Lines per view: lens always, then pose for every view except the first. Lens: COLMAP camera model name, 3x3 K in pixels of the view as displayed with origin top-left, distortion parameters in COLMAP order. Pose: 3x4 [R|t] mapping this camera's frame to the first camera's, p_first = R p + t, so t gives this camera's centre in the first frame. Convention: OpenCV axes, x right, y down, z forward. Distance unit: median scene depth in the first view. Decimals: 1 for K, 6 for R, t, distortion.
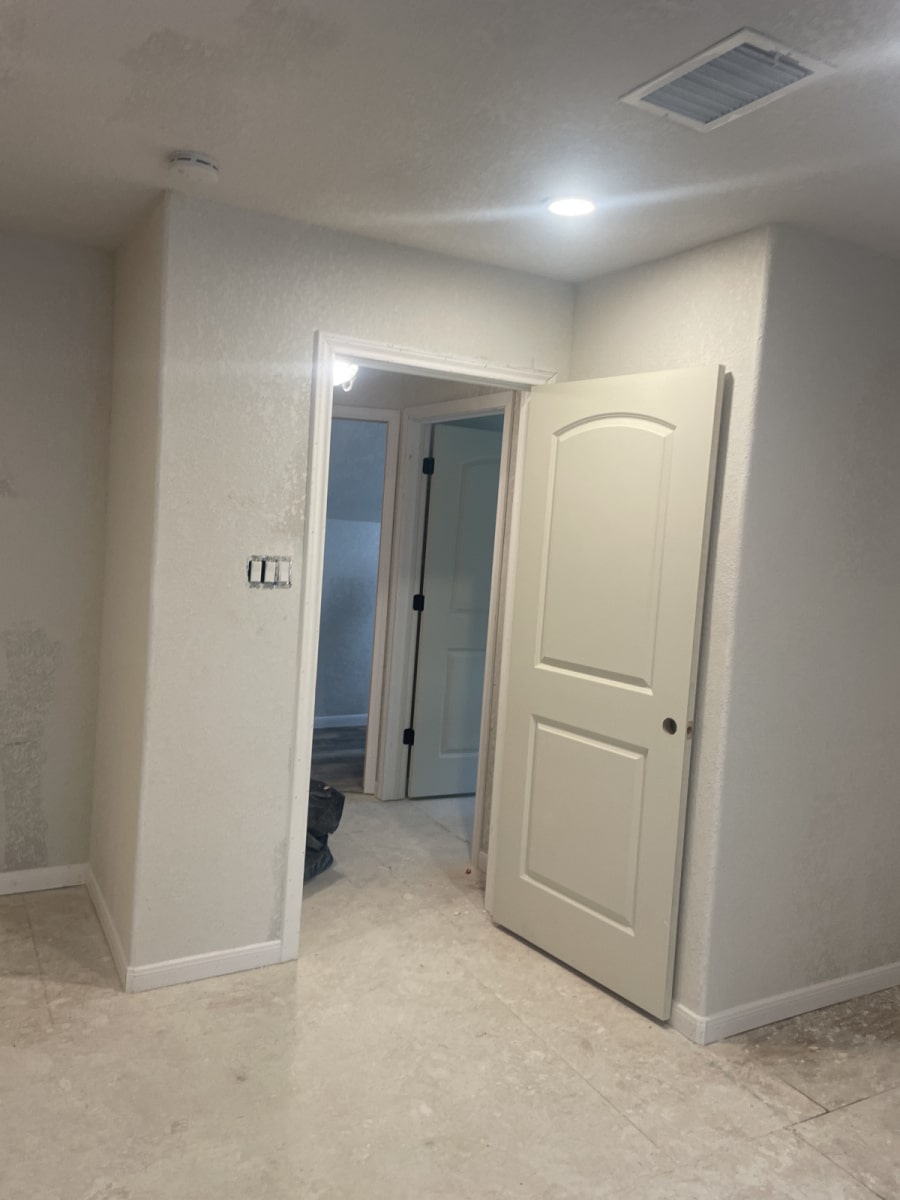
lens RADIAL K [[895.8, 0, 442.8], [0, 895.8, 592.6], [0, 0, 1]] dist [0.121019, -0.130569]
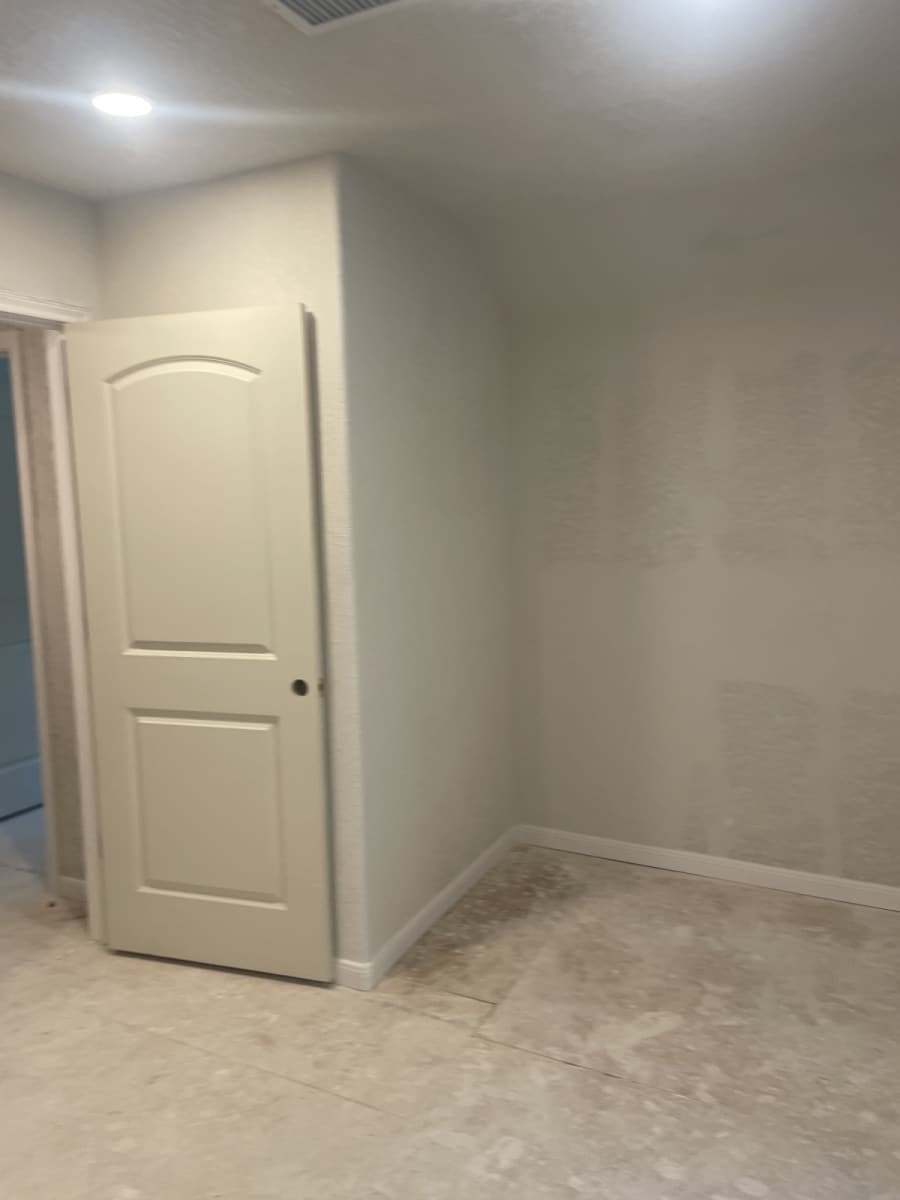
lens RADIAL K [[896.3, 0, 426.1], [0, 896.3, 594.9], [0, 0, 1]] dist [0.100294, -0.129807]
pose [[0.831798, -0.154264, 0.533211, -0.126696], [0.124148, 0.987974, 0.092165, -0.020174], [-0.541017, -0.010466, 0.840947, 0.125079]]
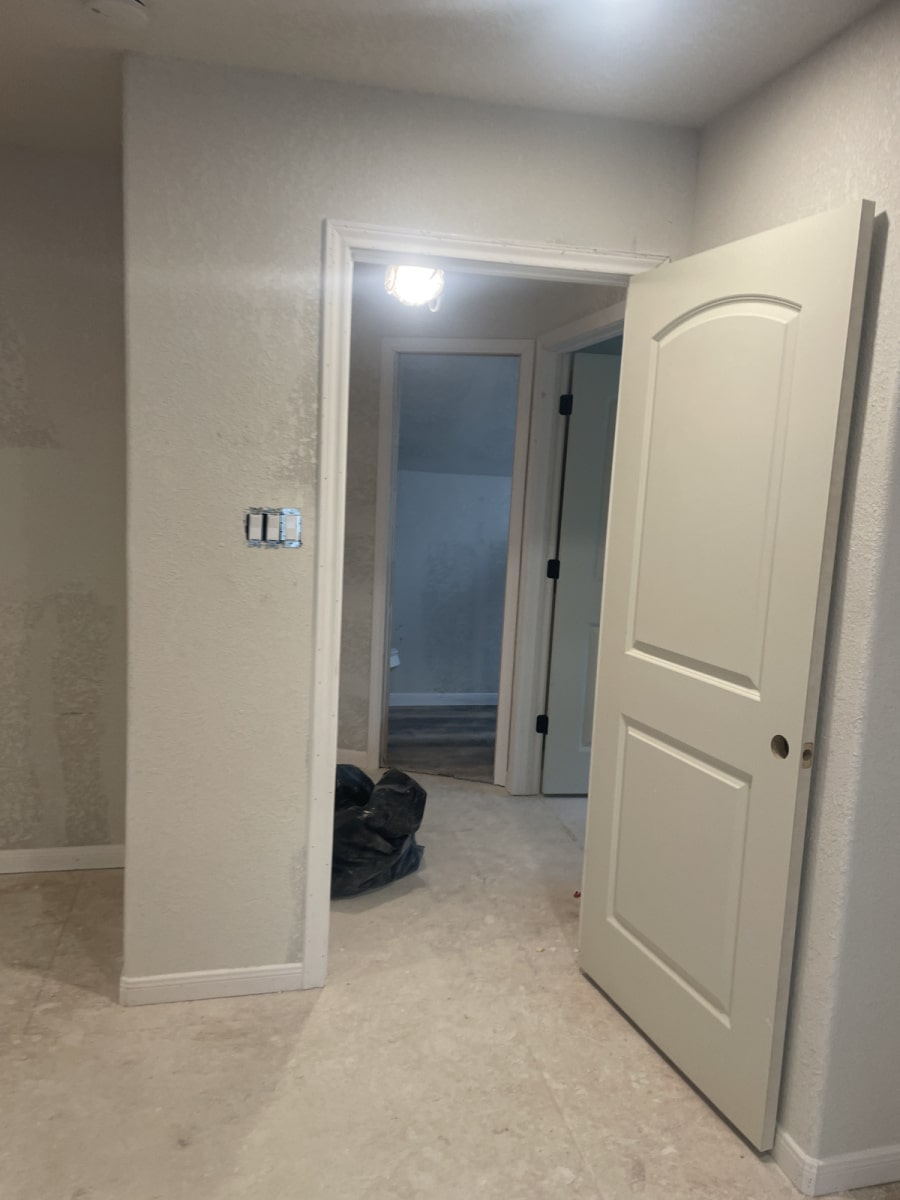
lens RADIAL K [[897.4, 0, 445.5], [0, 897.4, 606.6], [0, 0, 1]] dist [0.109942, -0.120688]
pose [[0.959645, 0.020052, -0.280498, 0.193421], [-0.005645, 0.998627, 0.052074, 0.005319], [0.281157, -0.048389, 0.958441, 0.257115]]
